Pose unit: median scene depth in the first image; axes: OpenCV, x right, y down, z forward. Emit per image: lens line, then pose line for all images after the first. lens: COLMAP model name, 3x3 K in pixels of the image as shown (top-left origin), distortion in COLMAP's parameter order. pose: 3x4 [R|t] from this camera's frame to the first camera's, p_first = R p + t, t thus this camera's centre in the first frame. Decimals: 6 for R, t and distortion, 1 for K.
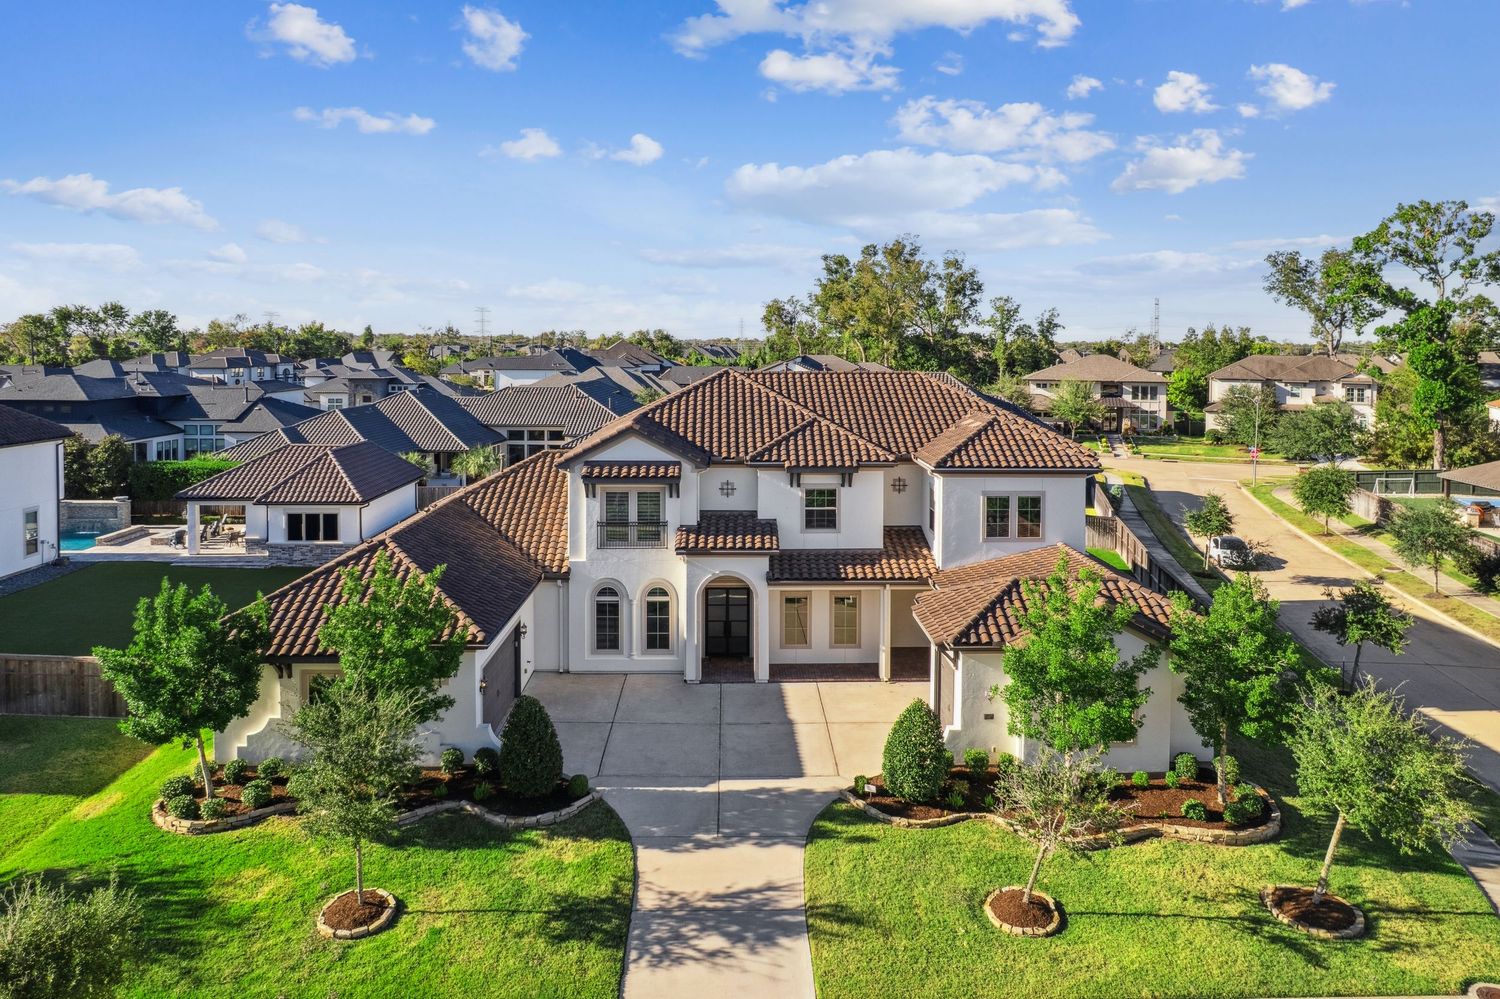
lens RADIAL K [[949.6, 0, 747.4], [0, 949.6, 412.5], [0, 0, 1]] dist [-0.015391, 0.008596]
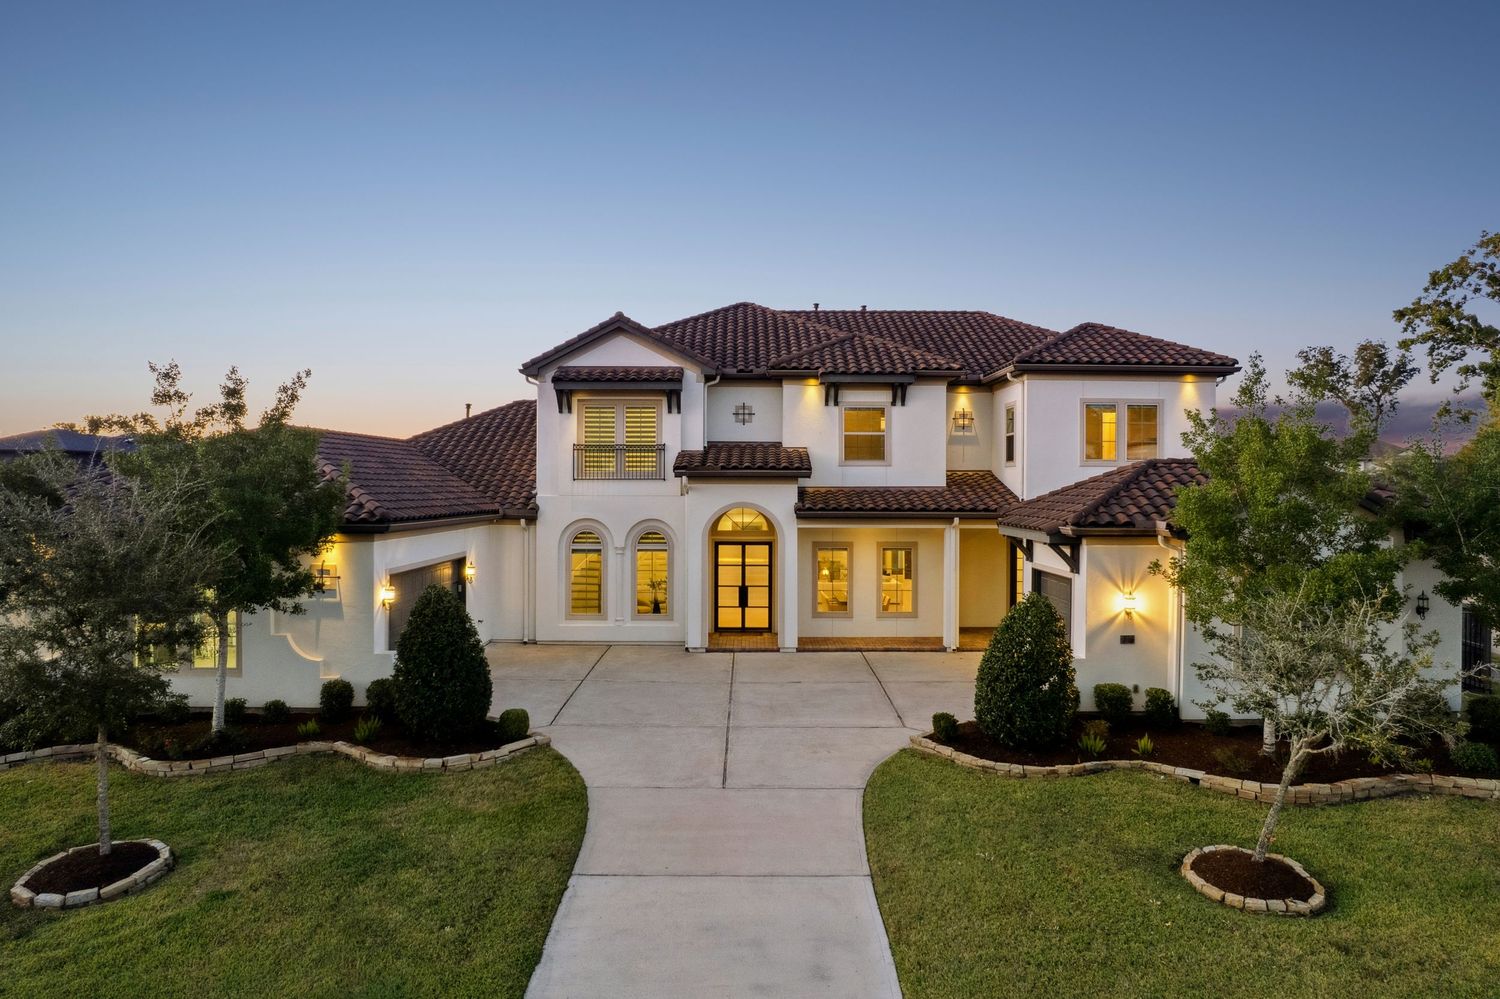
lens RADIAL K [[949.6, 0, 750.1], [0, 949.6, 497.2], [0, 0, 1]] dist [-0.015391, 0.008596]
pose [[0.999814, 0.003539, -0.018952, -0.000952], [-0.003966, 0.999739, -0.022509, 0.174922], [0.018868, 0.022580, 0.999567, 0.235943]]
